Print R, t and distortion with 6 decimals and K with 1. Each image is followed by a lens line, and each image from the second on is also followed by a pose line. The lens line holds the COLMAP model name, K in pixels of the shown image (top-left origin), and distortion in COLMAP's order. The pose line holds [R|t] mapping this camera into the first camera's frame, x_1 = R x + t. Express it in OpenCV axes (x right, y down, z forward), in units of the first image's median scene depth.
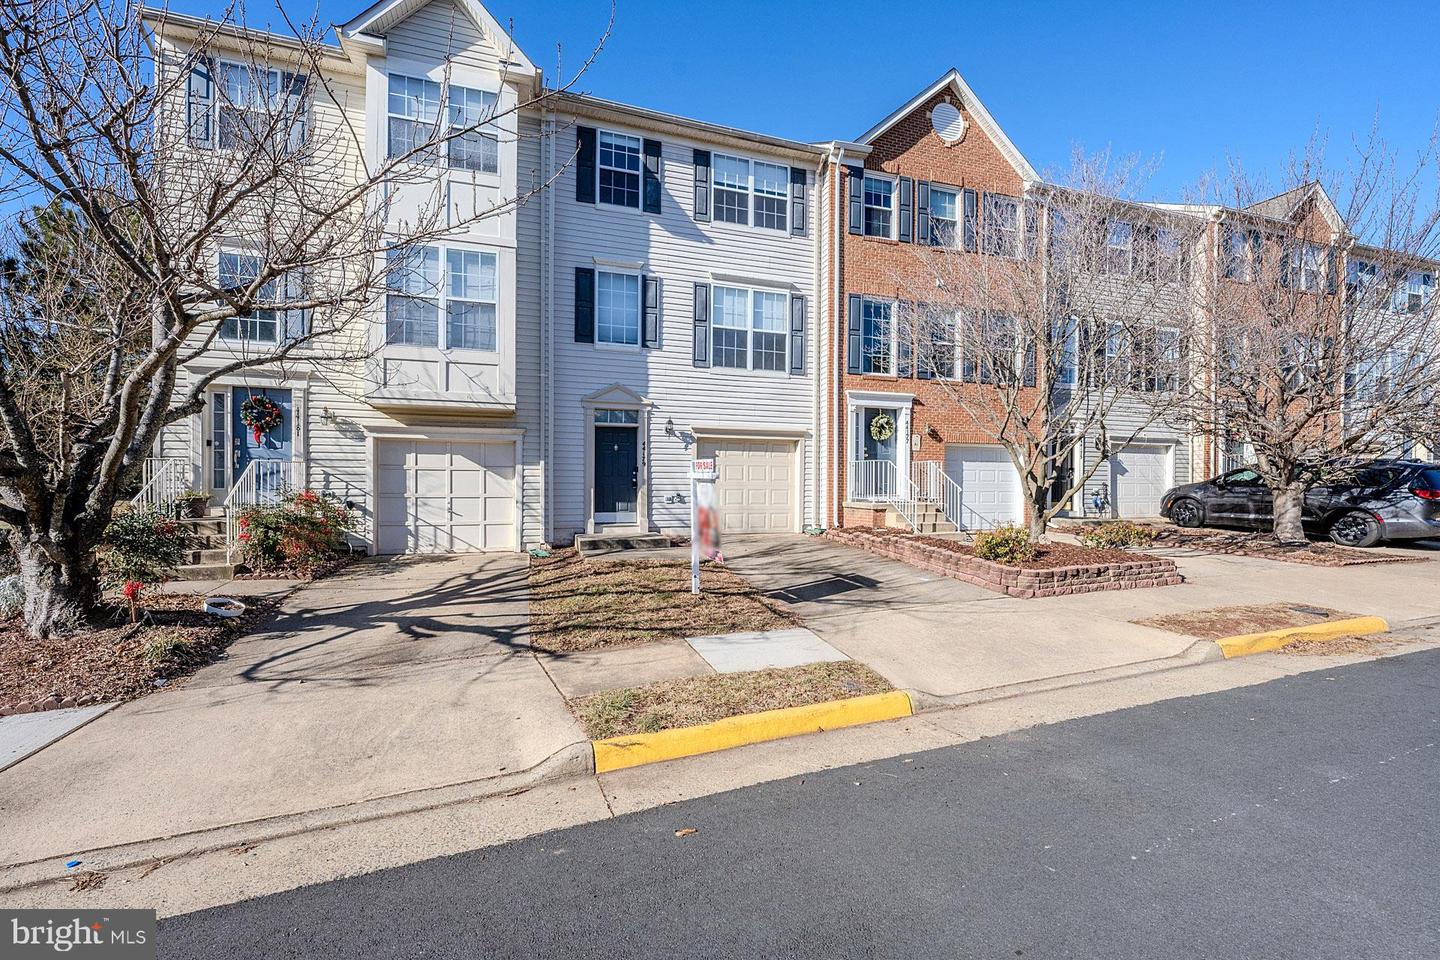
lens RADIAL K [[601.8, 0, 717.1], [0, 601.8, 488.5], [0, 0, 1]] dist [-0.000848, -0.000971]
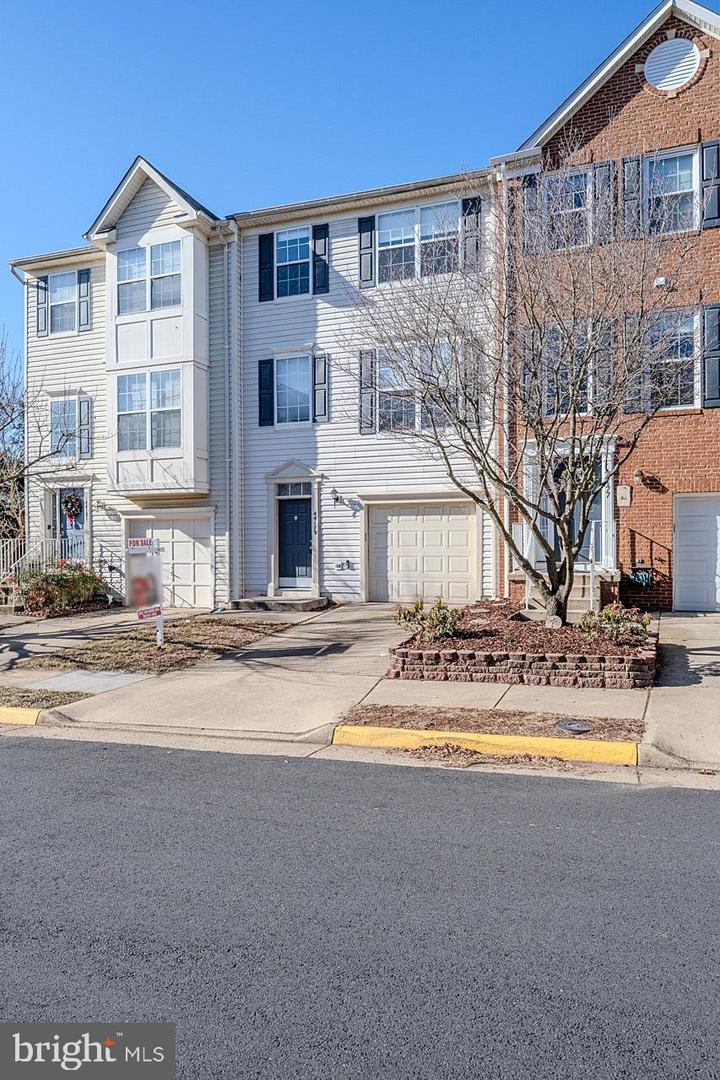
lens RADIAL K [[728.0, 0, 358.5], [0, 728.0, 544.8], [0, 0, 1]] dist [-0.003741, 0.004710]
pose [[0.769654, -0.008543, -0.638404, 0.778092], [0.008577, 0.999959, -0.003041, -0.014812], [0.638404, -0.003135, 0.769695, 0.063487]]
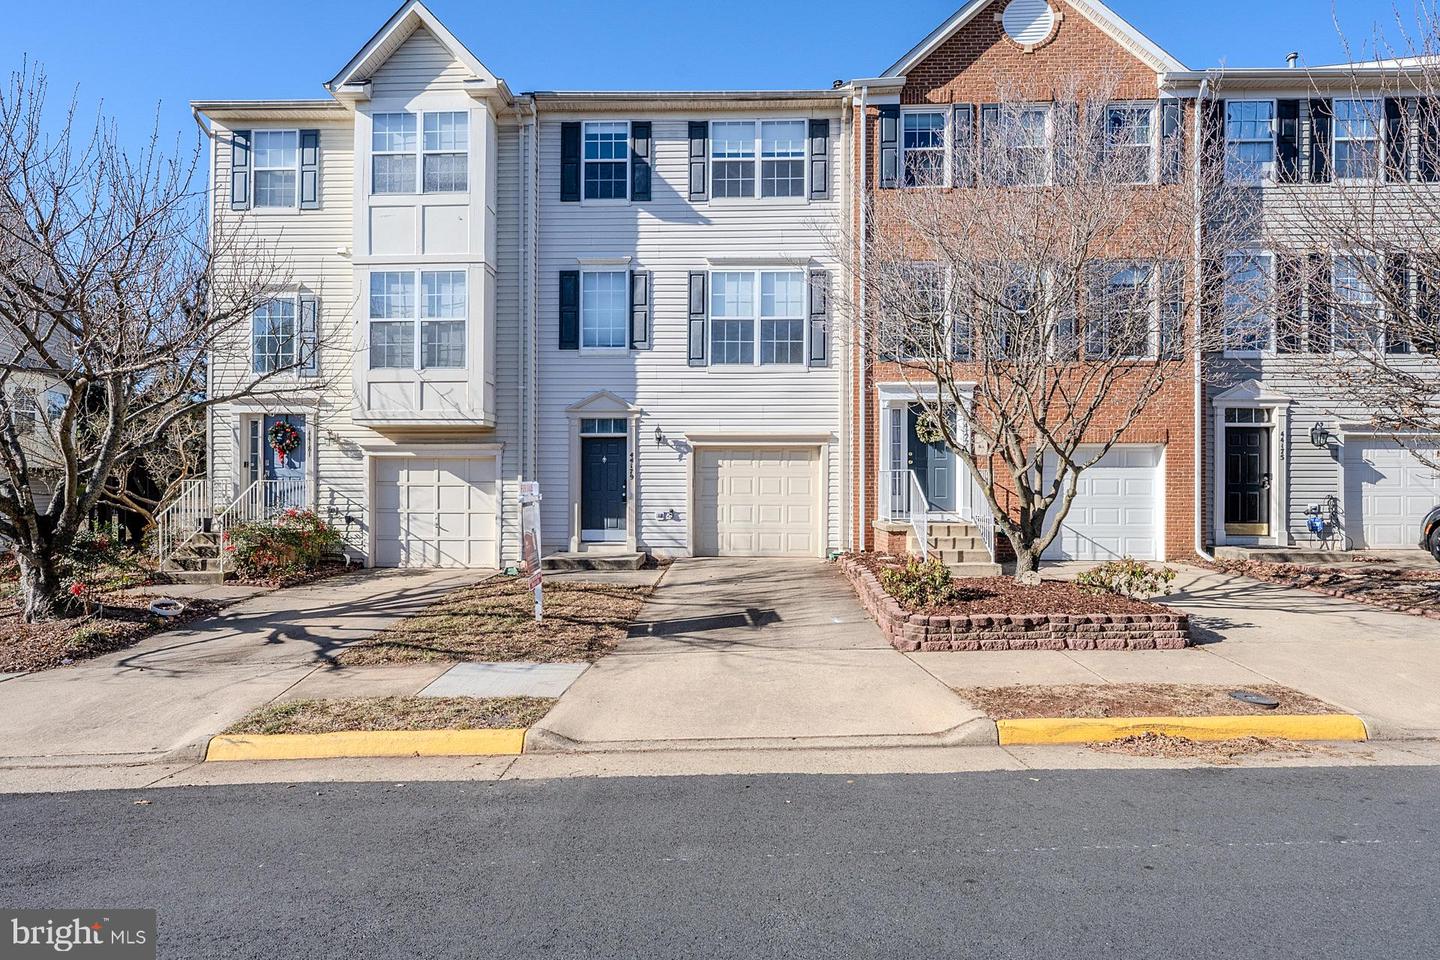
lens RADIAL K [[743.7, 0, 714.7], [0, 743.7, 483.0], [0, 0, 1]] dist [-0.003306, 0.002052]
pose [[0.935832, -0.005220, -0.352408, 0.403683], [0.000998, 0.999926, -0.012161, -0.018475], [0.352446, 0.011029, 0.935767, -0.008261]]
